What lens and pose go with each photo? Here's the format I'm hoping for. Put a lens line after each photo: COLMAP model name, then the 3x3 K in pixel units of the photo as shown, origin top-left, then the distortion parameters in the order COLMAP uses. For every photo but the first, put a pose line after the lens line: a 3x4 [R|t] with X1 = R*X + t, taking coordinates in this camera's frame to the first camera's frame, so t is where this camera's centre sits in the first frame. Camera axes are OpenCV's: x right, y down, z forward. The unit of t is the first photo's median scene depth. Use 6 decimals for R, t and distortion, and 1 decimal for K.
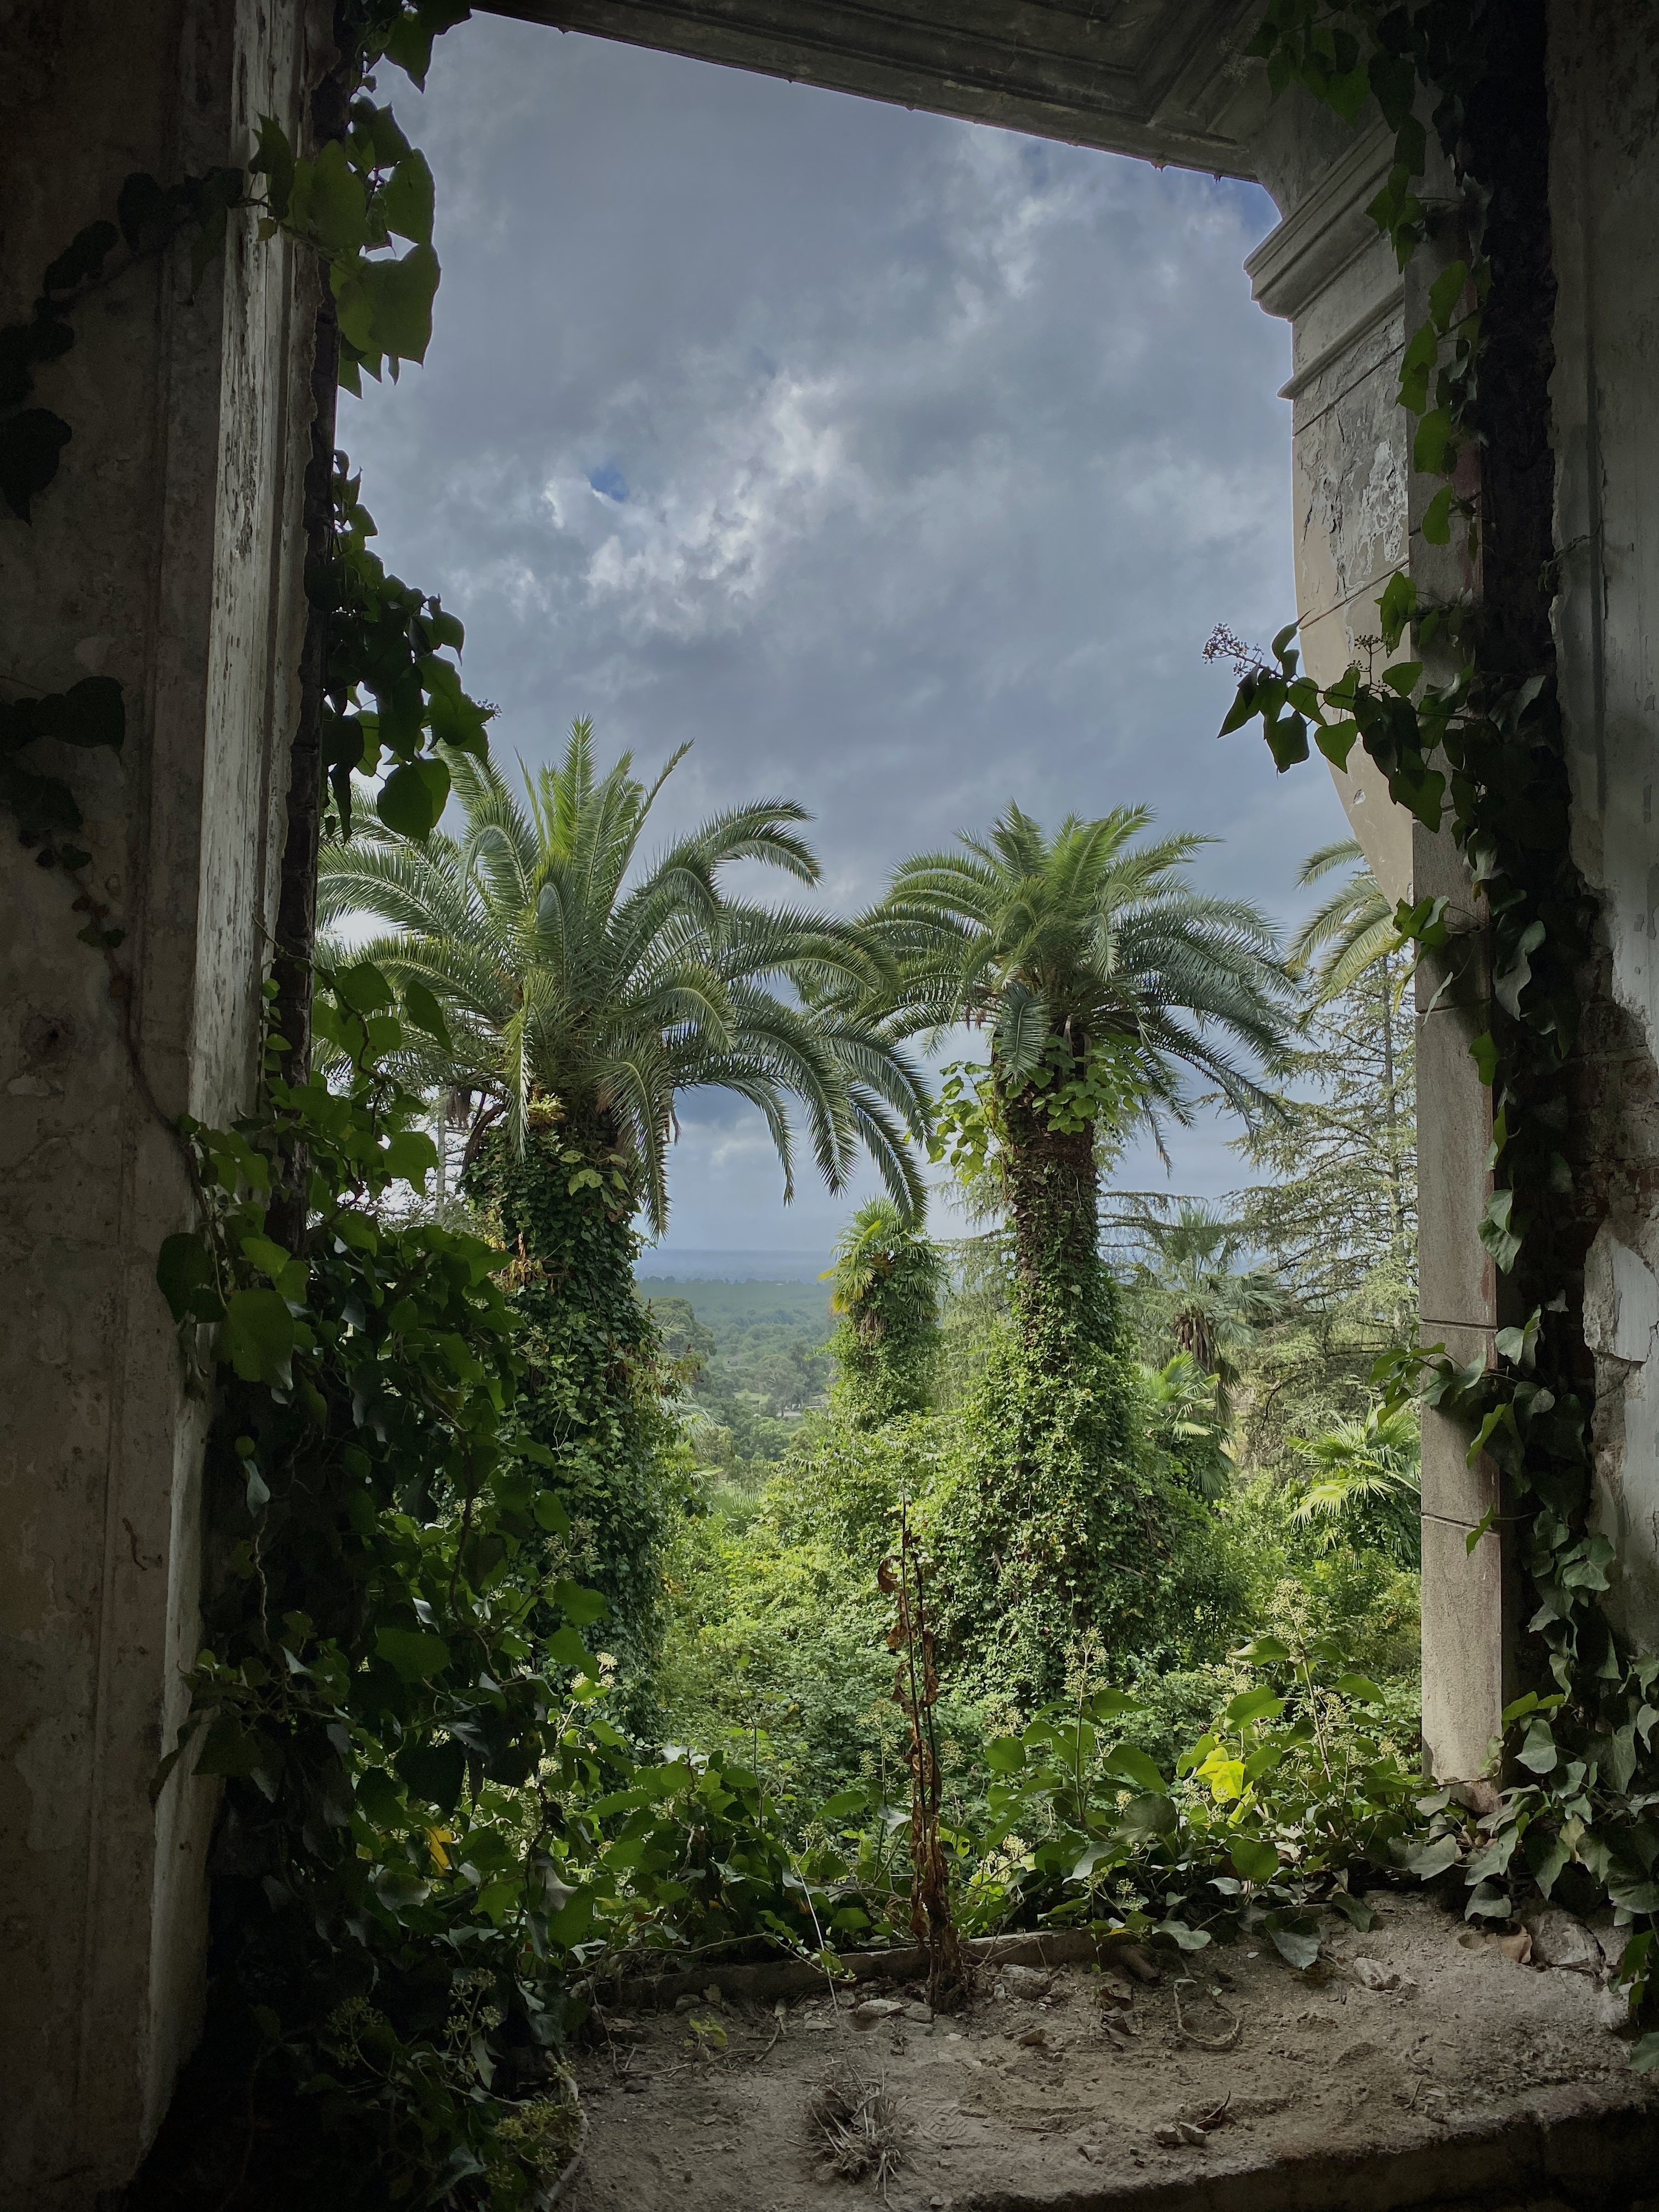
lens RADIAL K [[1662.2, 0, 829.5], [0, 1662.2, 1106.0], [0, 0, 1]] dist [0.031526, -0.004466]
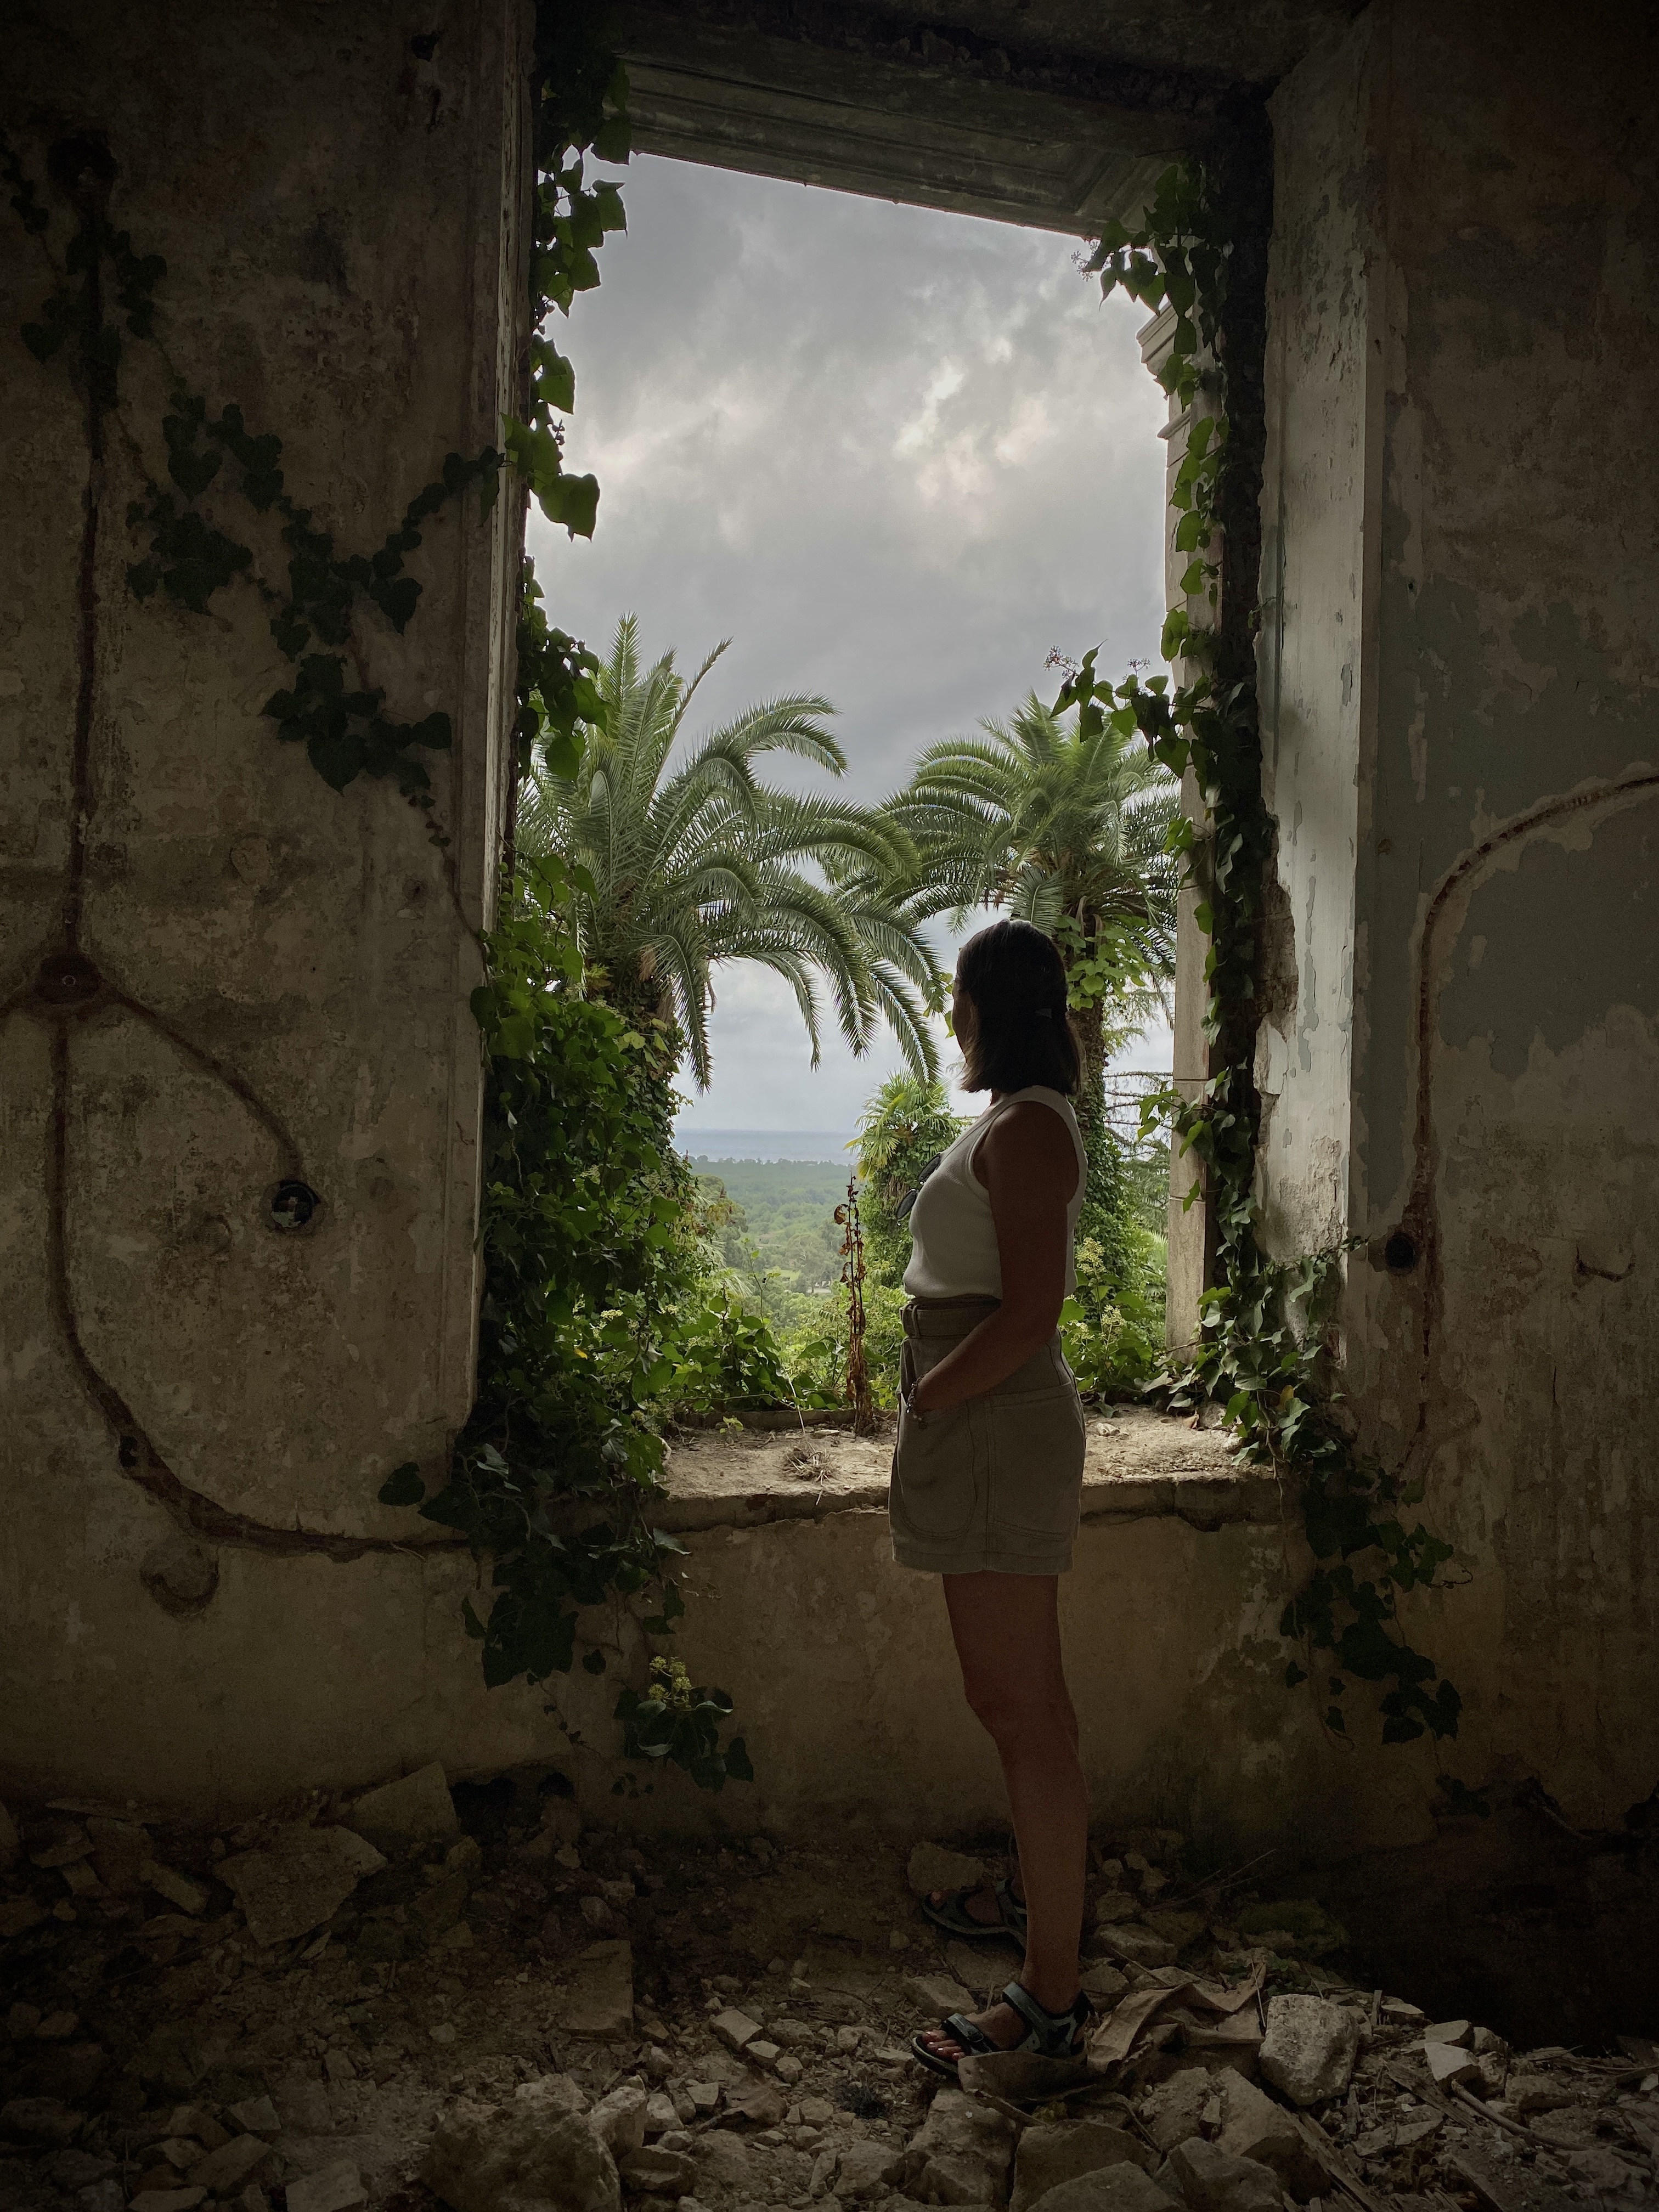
lens RADIAL K [[1662.2, 0, 829.5], [0, 1662.2, 1106.0], [0, 0, 1]] dist [0.031526, -0.004466]
pose [[0.999727, 0.012823, -0.019550, 0.008808], [-0.011410, 0.997429, 0.070743, 0.007444], [0.020407, -0.070501, 0.997303, -0.107859]]
